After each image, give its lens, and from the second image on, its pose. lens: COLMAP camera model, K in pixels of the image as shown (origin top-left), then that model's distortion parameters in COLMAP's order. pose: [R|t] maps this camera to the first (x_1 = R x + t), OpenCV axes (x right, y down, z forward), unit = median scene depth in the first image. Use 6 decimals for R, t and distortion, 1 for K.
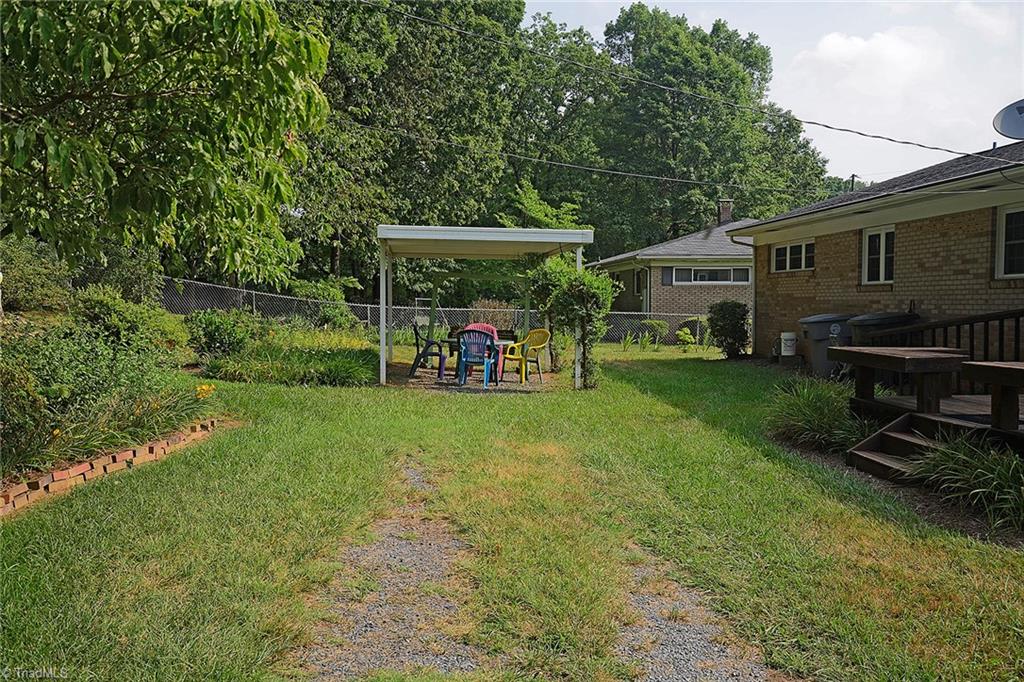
lens RADIAL K [[1078.6, 0, 512.0], [0, 1078.6, 341.0], [0, 0, 1]] dist [0.159805, 0.001316]
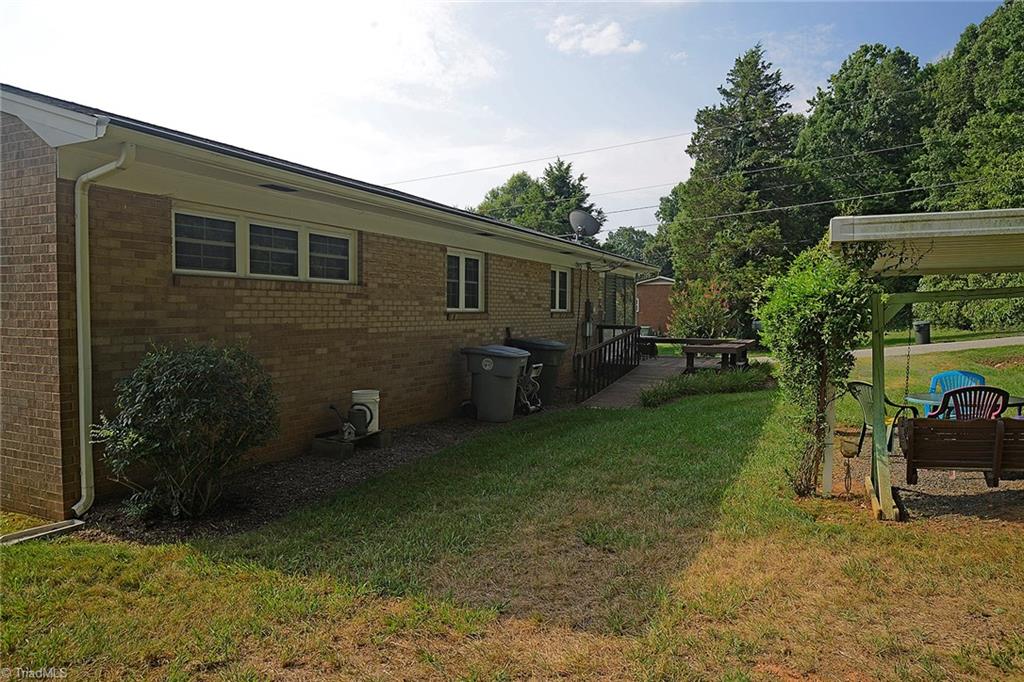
lens RADIAL K [[720.7, 0, 523.7], [0, 720.7, 343.3], [0, 0, 1]] dist [-0.040010, 0.010799]
pose [[-0.884785, -0.017875, 0.465657, 0.005720], [0.018819, 0.997078, 0.074031, -0.069092], [-0.465620, 0.074264, -0.881863, 1.510575]]
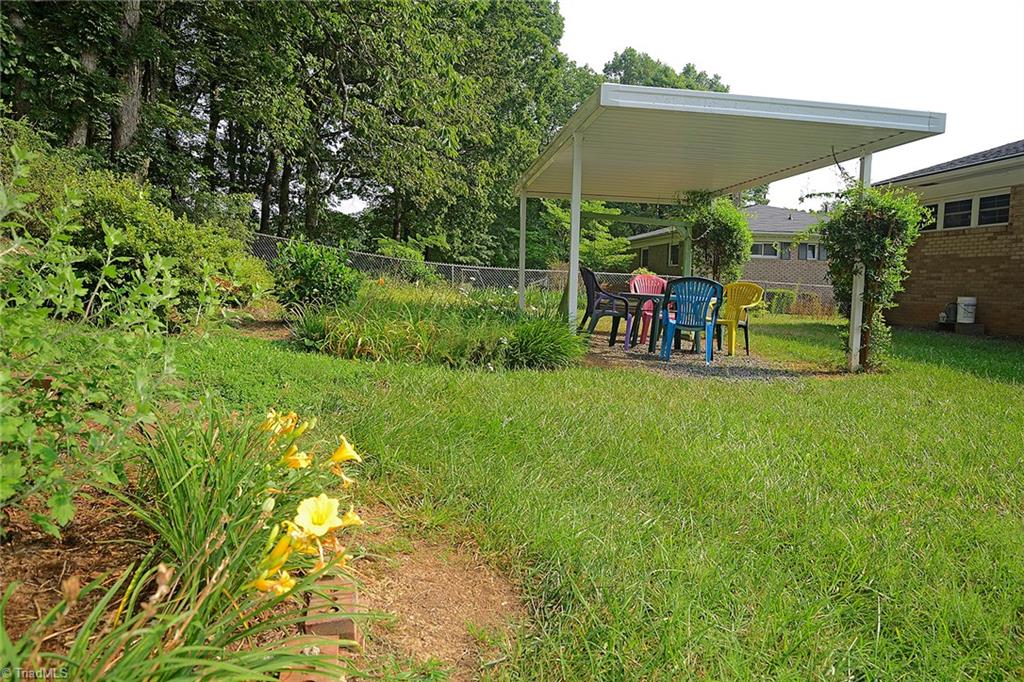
lens RADIAL K [[720.7, 0, 523.7], [0, 720.7, 343.3], [0, 0, 1]] dist [-0.040010, 0.010799]
pose [[0.999025, 0.016143, 0.041103, -0.147365], [-0.018161, 0.998624, 0.049200, 0.009307], [-0.040252, -0.049898, 0.997943, 0.515609]]
